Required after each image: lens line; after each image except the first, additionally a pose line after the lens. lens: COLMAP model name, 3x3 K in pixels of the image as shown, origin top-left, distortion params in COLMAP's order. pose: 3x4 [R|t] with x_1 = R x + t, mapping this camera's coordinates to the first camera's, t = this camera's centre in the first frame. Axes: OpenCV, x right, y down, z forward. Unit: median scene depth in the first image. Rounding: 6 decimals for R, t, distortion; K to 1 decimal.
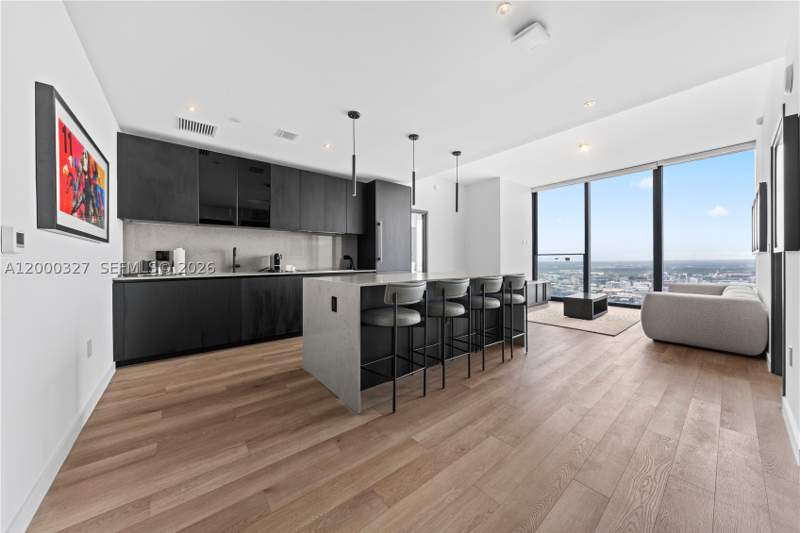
lens RADIAL K [[272.2, 0, 397.0], [0, 272.2, 262.0], [0, 0, 1]] dist [-0.000132, -0.000015]
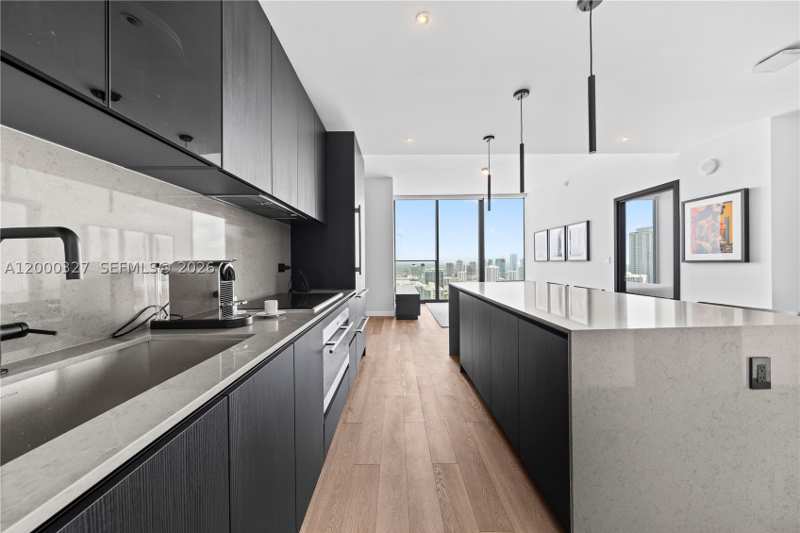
lens RADIAL K [[269.8, 0, 398.7], [0, 269.8, 264.1], [0, 0, 1]] dist [-0.000255, -0.000021]
pose [[0.616954, -0.008145, 0.786957, -0.532562], [0.015508, 0.999878, -0.001810, -0.022757], [-0.786847, 0.013321, 0.617005, 0.658080]]
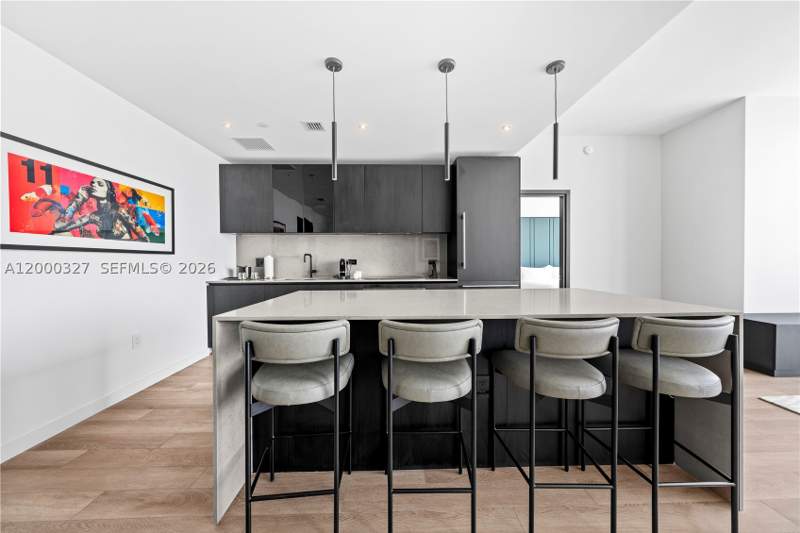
lens RADIAL K [[269.8, 0, 398.7], [0, 269.8, 264.1], [0, 0, 1]] dist [-0.000255, -0.000021]
pose [[0.796101, 0.006563, -0.605128, 0.271864], [-0.000645, 0.999950, 0.009996, -0.022539], [0.605163, -0.007568, 0.796066, 0.364198]]
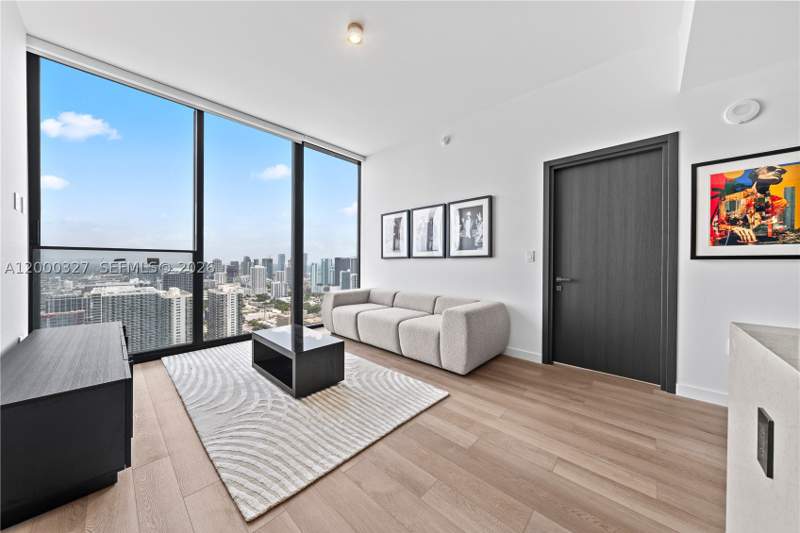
lens RADIAL K [[269.8, 0, 398.7], [0, 269.8, 264.1], [0, 0, 1]] dist [-0.000255, -0.000021]
pose [[-0.149324, -0.005263, 0.988774, 0.218688], [0.004216, 0.999973, 0.005959, -0.011933], [-0.988779, 0.005059, -0.149298, 1.132544]]
